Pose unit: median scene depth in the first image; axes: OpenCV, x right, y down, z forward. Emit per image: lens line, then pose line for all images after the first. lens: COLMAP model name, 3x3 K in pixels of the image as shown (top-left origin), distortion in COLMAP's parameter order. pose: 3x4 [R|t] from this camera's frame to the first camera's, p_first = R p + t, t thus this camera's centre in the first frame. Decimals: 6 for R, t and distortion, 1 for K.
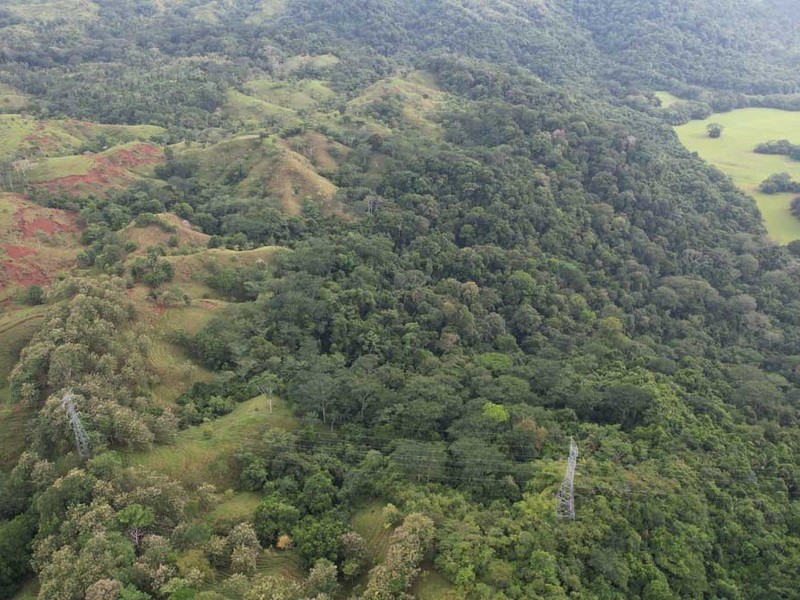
lens RADIAL K [[681.8, 0, 404.9], [0, 681.8, 301.4], [0, 0, 1]] dist [-0.065052, 0.046384]
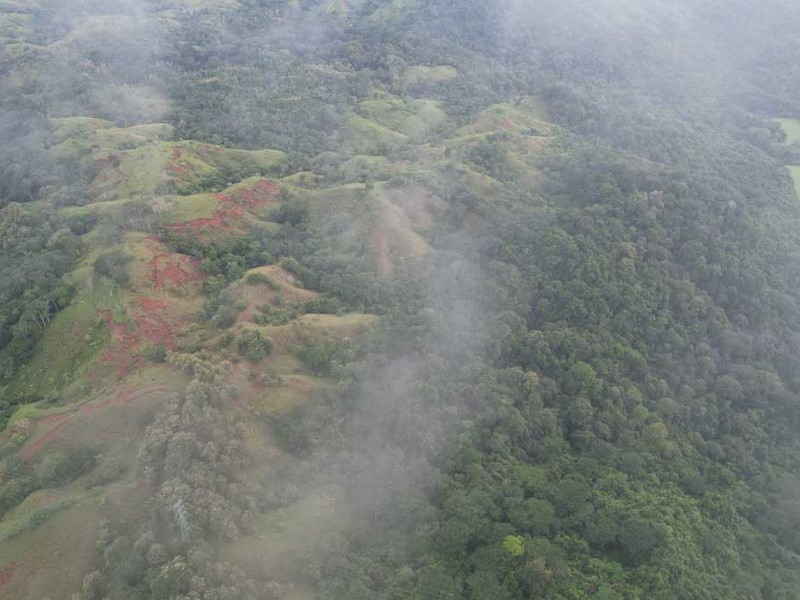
lens RADIAL K [[681.8, 0, 407.7], [0, 681.8, 299.6], [0, 0, 1]] dist [-0.065052, 0.046384]
pose [[0.981839, 0.123421, -0.144079, 0.033939], [-0.111954, 0.990056, 0.085181, -0.173715], [0.153159, -0.067503, 0.985893, -0.085562]]
